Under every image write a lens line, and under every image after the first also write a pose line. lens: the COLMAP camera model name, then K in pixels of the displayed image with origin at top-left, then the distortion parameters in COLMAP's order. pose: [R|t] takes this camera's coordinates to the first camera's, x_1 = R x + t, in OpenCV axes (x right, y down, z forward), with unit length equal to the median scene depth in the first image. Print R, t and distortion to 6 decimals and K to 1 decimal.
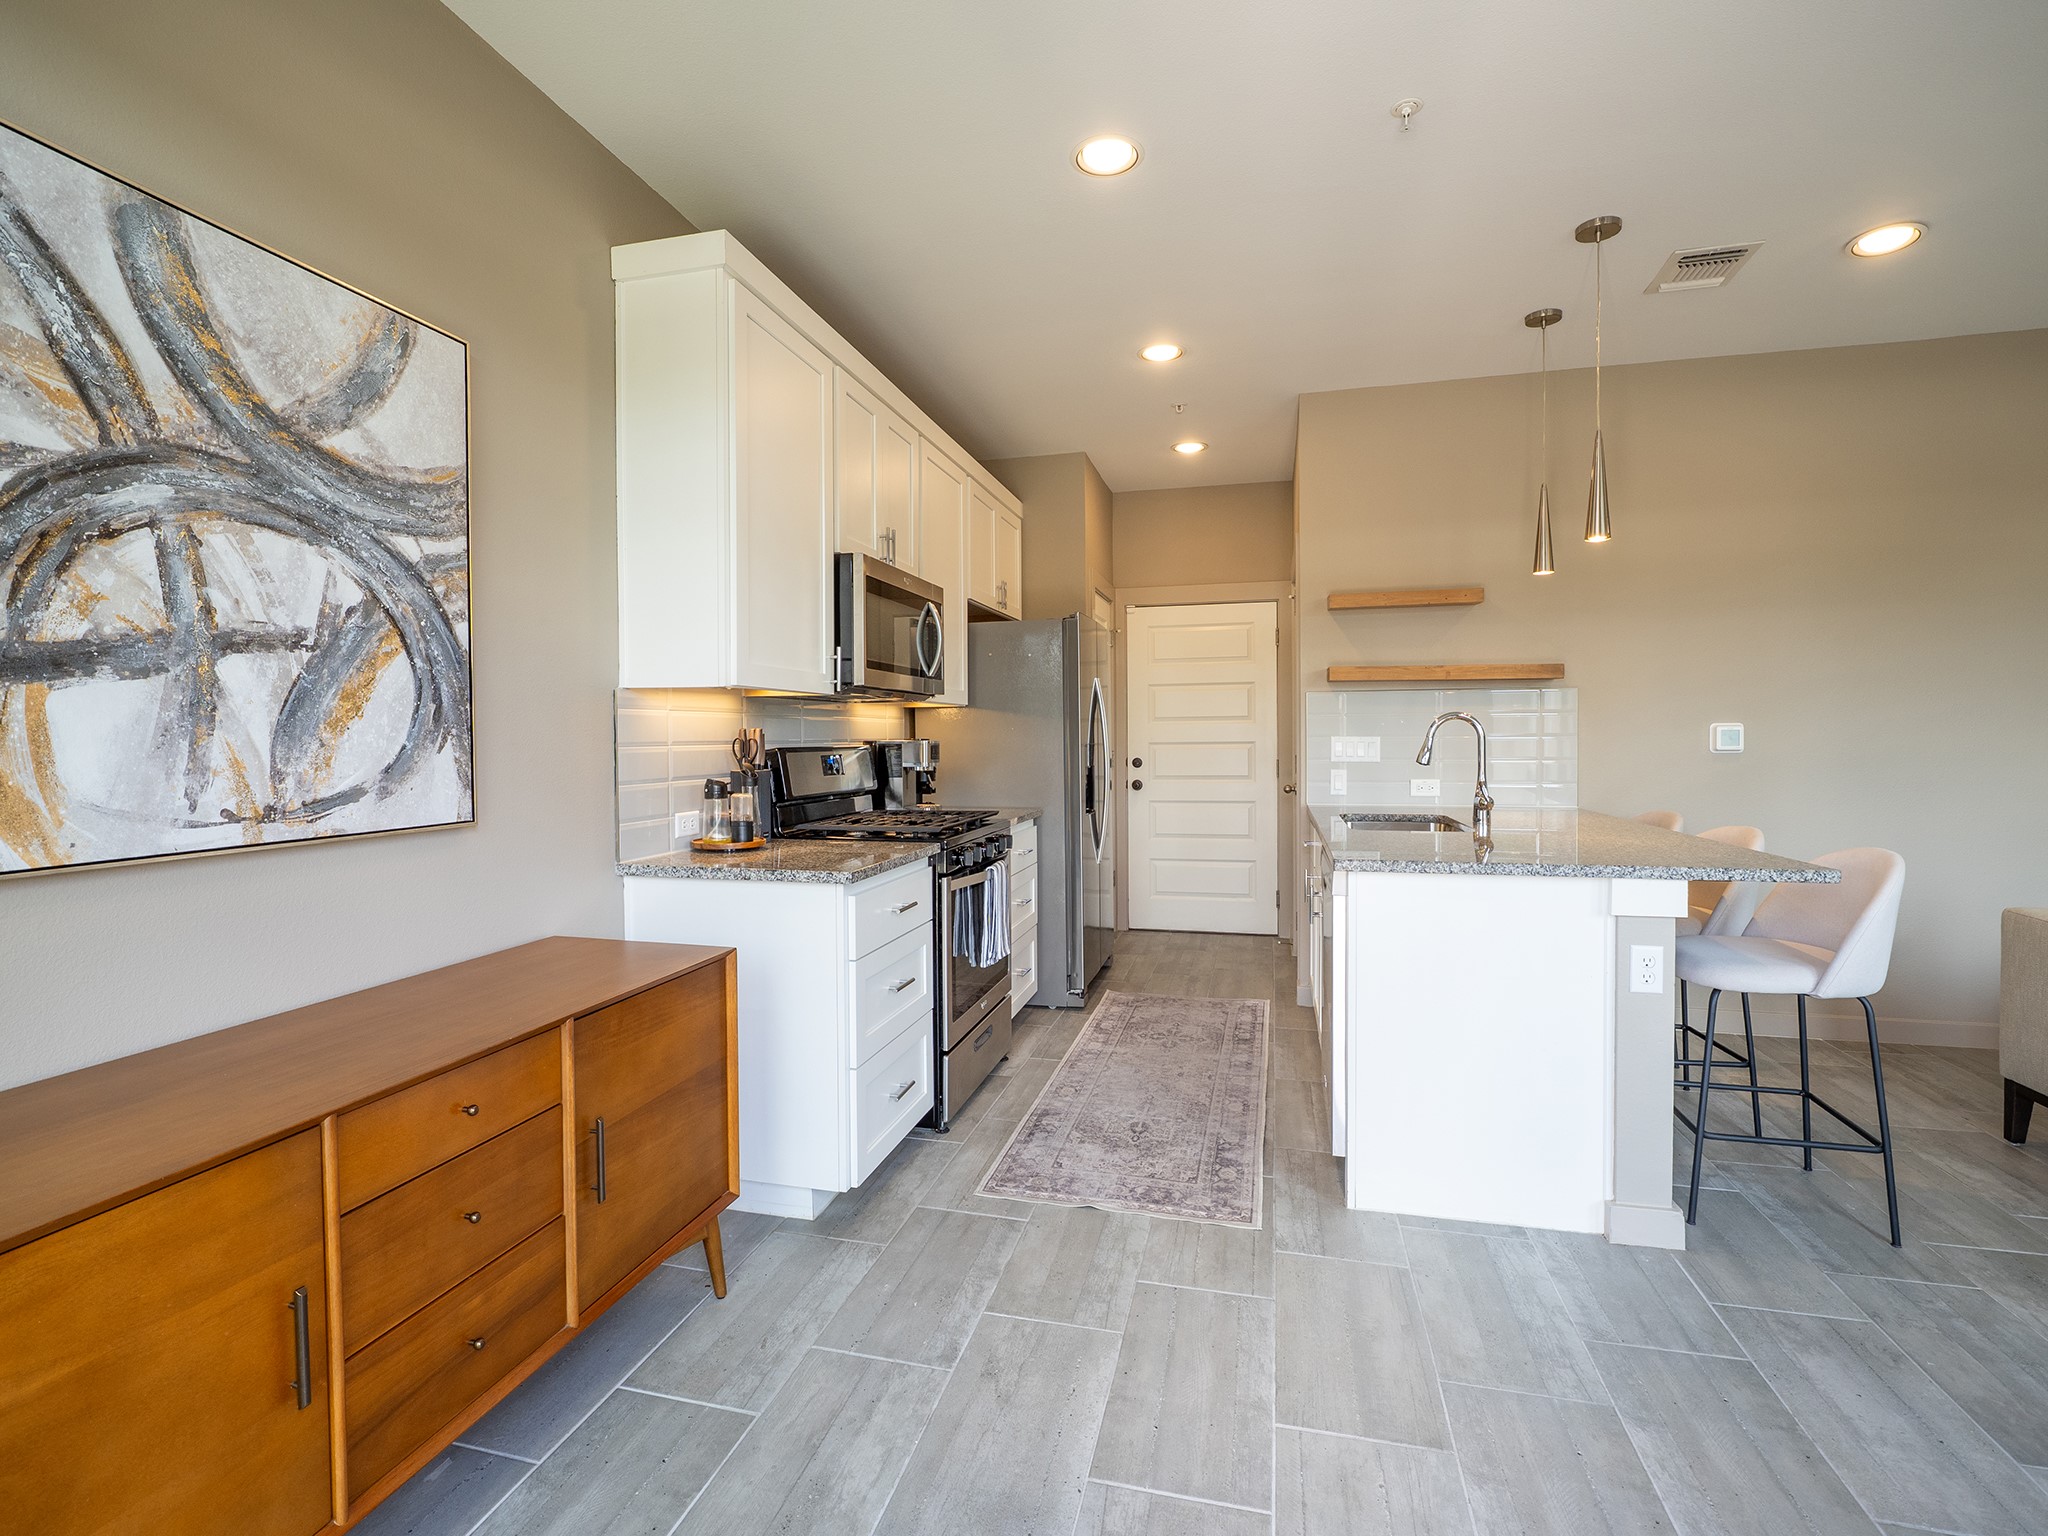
lens RADIAL K [[979.3, 0, 1009.6], [0, 979.3, 760.8], [0, 0, 1]] dist [-0.011627, -0.000067]
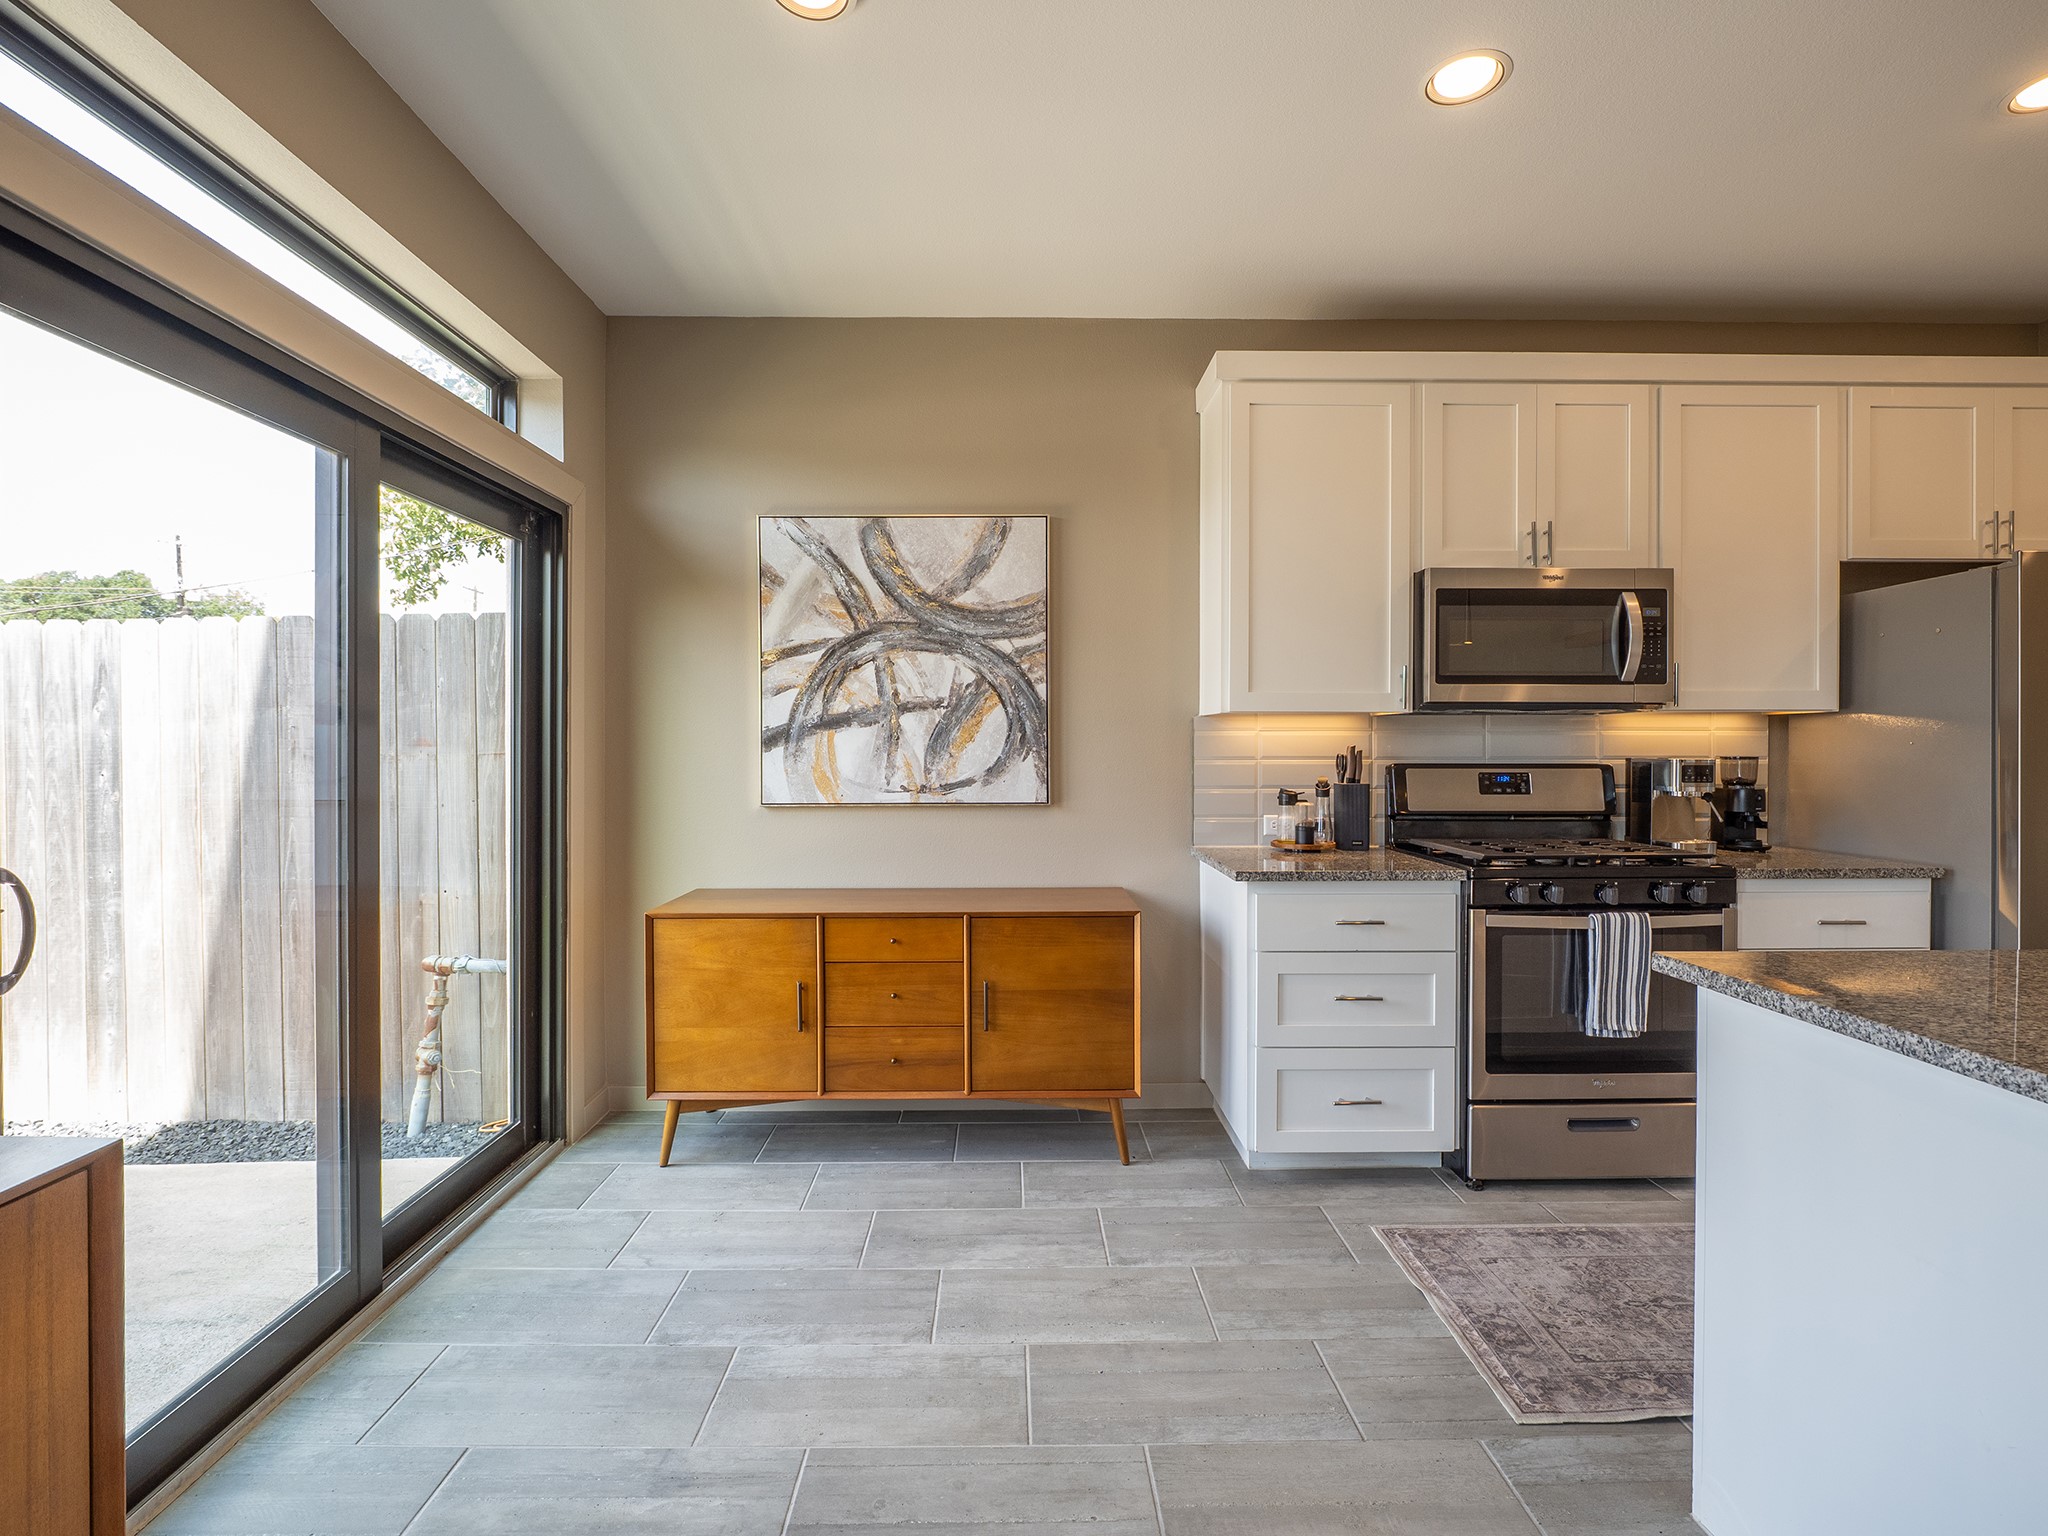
lens RADIAL K [[979.3, 0, 1013.1], [0, 979.3, 757.0], [0, 0, 1]] dist [-0.011627, -0.000067]
pose [[0.262437, 0.014758, -0.964836, 0.916108], [-0.024919, 0.999653, 0.008512, -0.025683], [0.964627, 0.021809, 0.262714, 0.450155]]
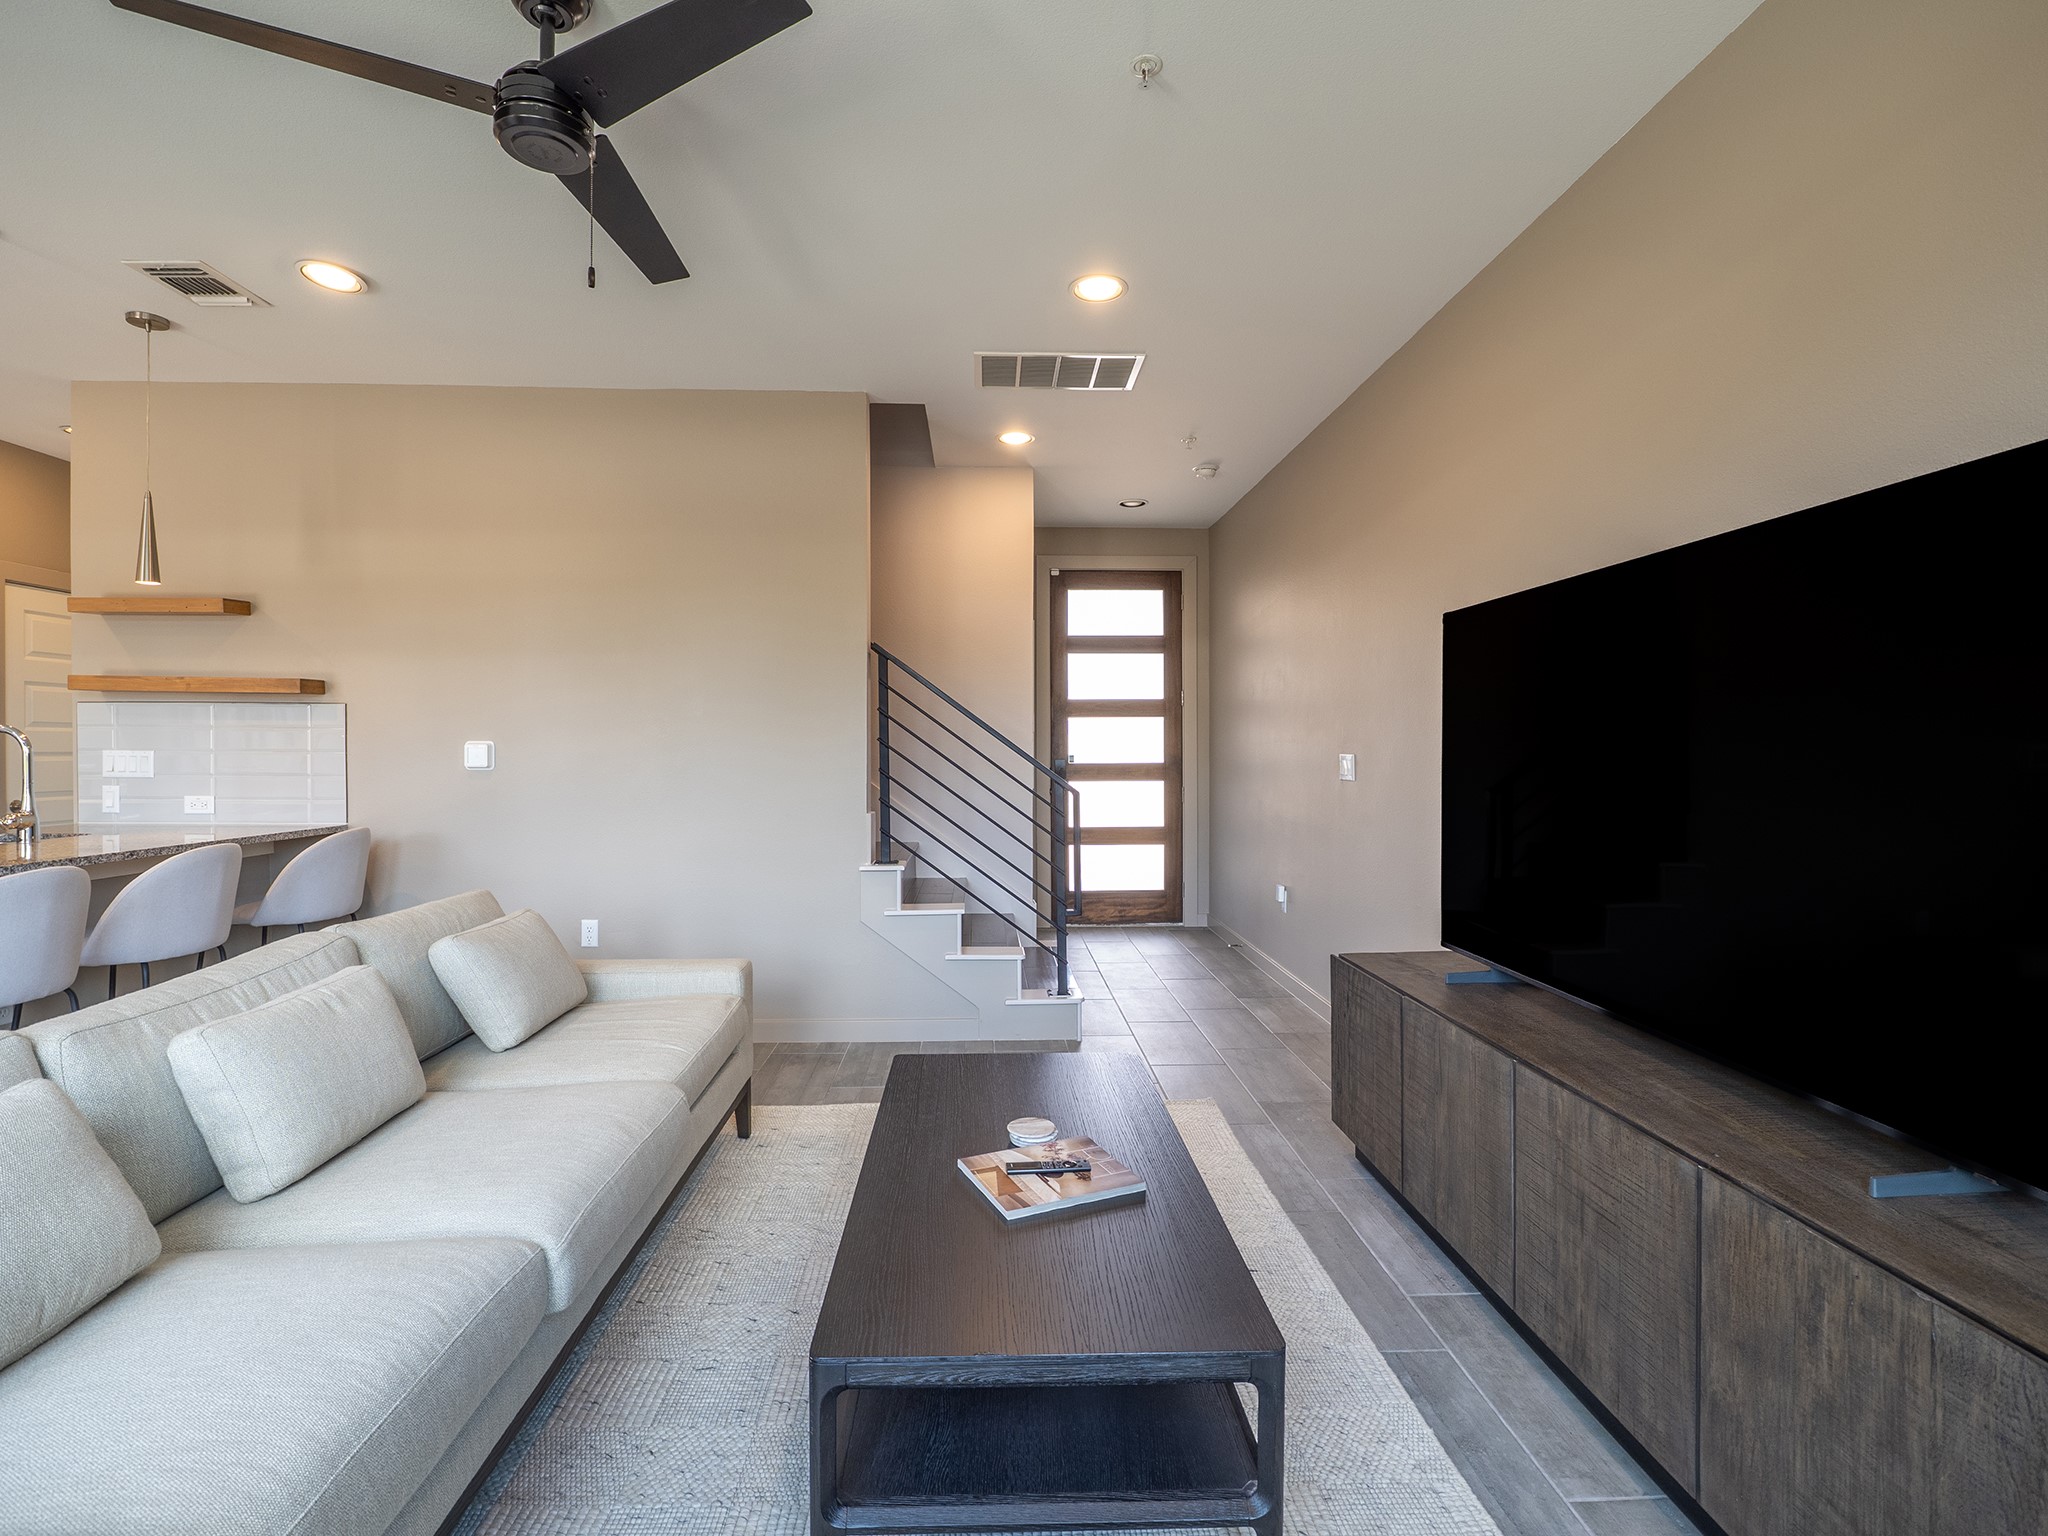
lens RADIAL K [[979.3, 0, 1017.9], [0, 979.3, 746.5], [0, 0, 1]] dist [-0.011627, -0.000067]
pose [[0.955135, 0.004746, 0.296132, 1.674458], [0.000709, 0.999832, -0.018308, -0.020629], [-0.296169, 0.017697, 0.954972, -0.263743]]
